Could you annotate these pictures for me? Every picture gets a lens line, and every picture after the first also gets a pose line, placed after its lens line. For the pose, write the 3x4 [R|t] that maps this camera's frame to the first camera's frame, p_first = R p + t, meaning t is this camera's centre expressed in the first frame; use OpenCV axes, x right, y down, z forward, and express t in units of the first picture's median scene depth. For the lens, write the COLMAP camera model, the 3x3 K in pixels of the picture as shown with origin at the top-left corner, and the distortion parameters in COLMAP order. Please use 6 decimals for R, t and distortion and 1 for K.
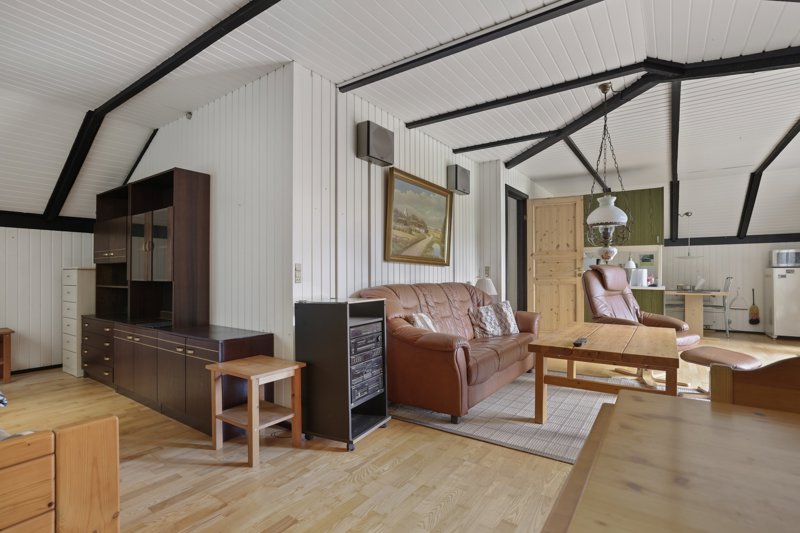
lens RADIAL K [[386.2, 0, 401.6], [0, 386.2, 276.0], [0, 0, 1]] dist [-0.000474, 0.000184]
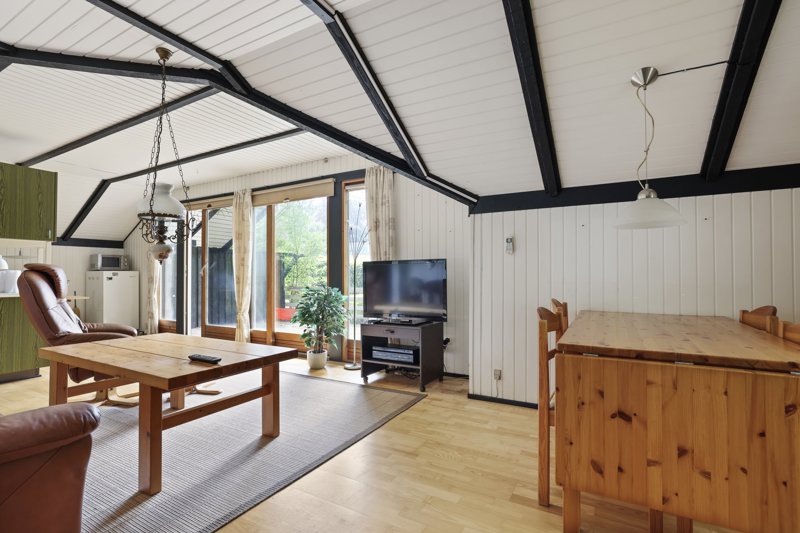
lens RADIAL K [[384.5, 0, 400.0], [0, 384.5, 266.5], [0, 0, 1]] dist [-0.024650, 0.000600]
pose [[-0.101184, 0.021806, 0.994629, -0.358399], [0.011756, 0.999716, -0.020722, -0.002451], [-0.994798, 0.009596, -0.101411, 0.624365]]
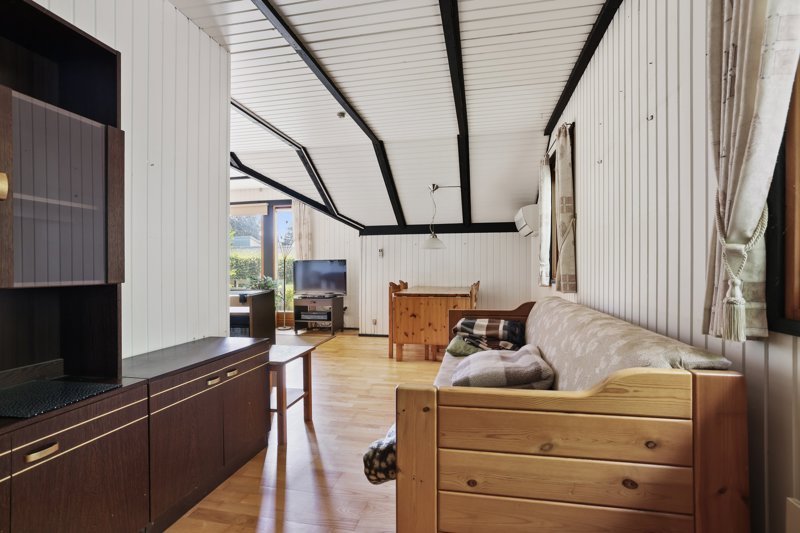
lens RADIAL K [[384.5, 0, 400.0], [0, 384.5, 266.5], [0, 0, 1]] dist [-0.024650, 0.000600]
pose [[-0.394790, 0.007298, 0.918742, -1.265621], [0.011468, 0.999930, -0.003014, -0.002339], [-0.918700, 0.009346, -0.394846, 0.932110]]
